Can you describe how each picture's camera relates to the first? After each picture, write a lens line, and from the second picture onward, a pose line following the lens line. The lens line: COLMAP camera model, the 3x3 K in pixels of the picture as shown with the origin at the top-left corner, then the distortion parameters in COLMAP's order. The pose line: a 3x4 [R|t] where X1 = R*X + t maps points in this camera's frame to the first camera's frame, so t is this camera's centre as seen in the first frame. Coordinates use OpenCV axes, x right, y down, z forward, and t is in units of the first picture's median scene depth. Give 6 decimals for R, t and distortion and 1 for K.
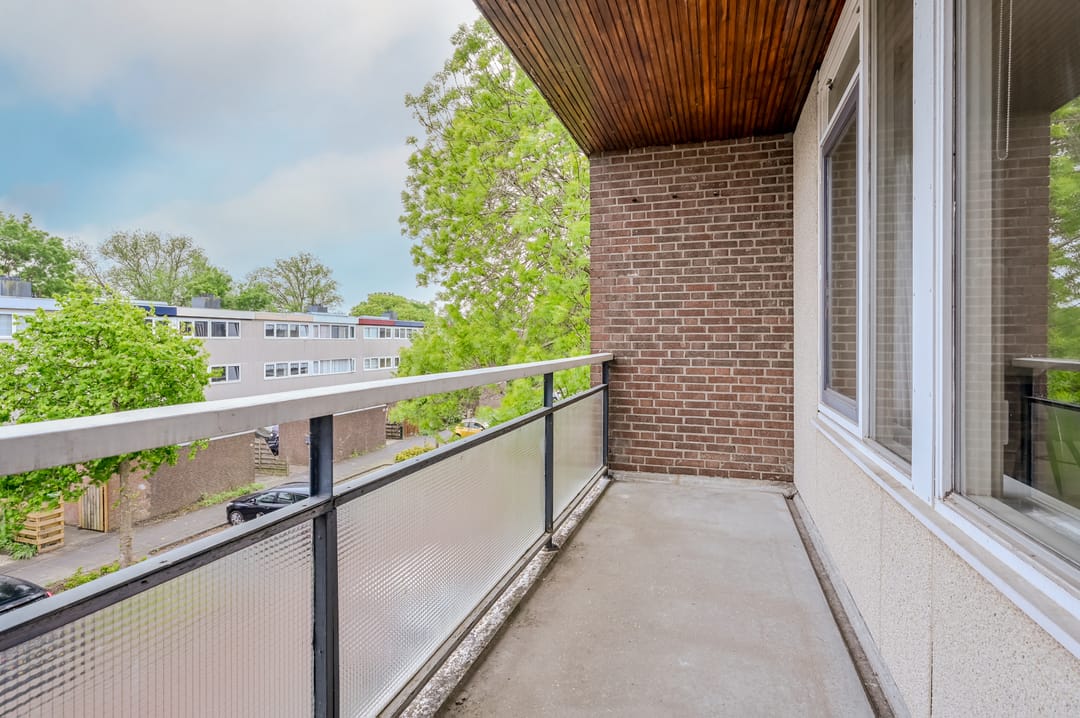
lens RADIAL K [[540.0, 0, 541.9], [0, 540.0, 343.5], [0, 0, 1]] dist [0.001918, 0.000801]
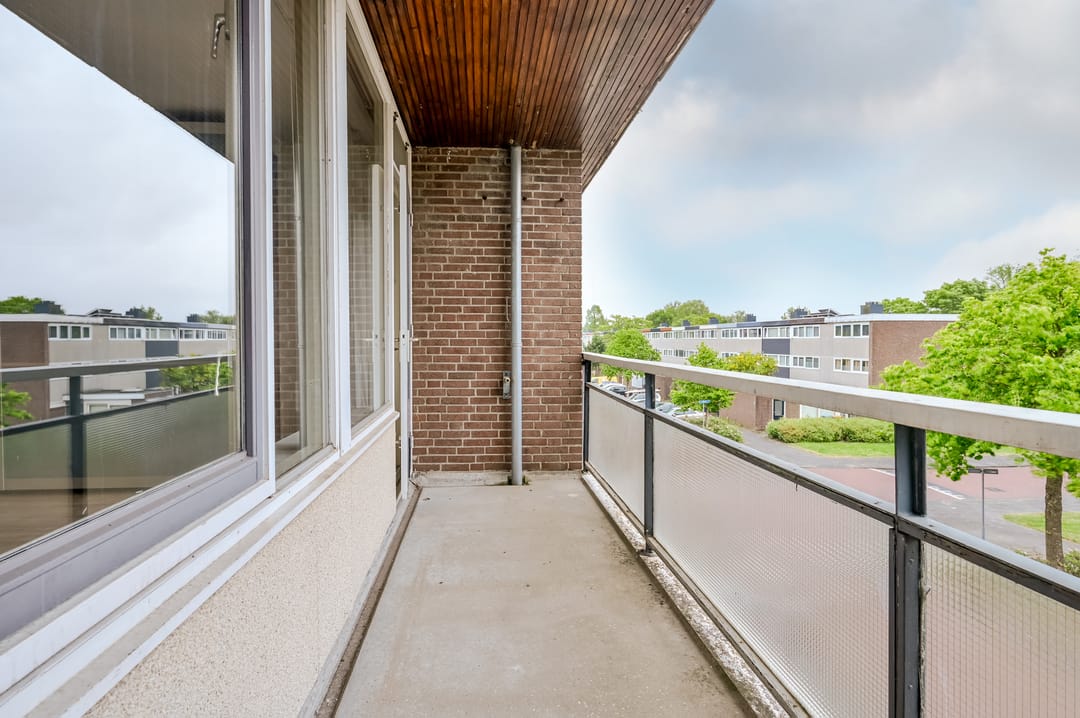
lens RADIAL K [[540.0, 0, 541.9], [0, 540.0, 343.5], [0, 0, 1]] dist [0.001918, 0.000801]
pose [[-0.908574, 0.007828, -0.417651, 0.596235], [-0.000422, 0.999807, 0.019657, -0.019153], [0.417724, 0.018036, -0.908395, 1.805109]]
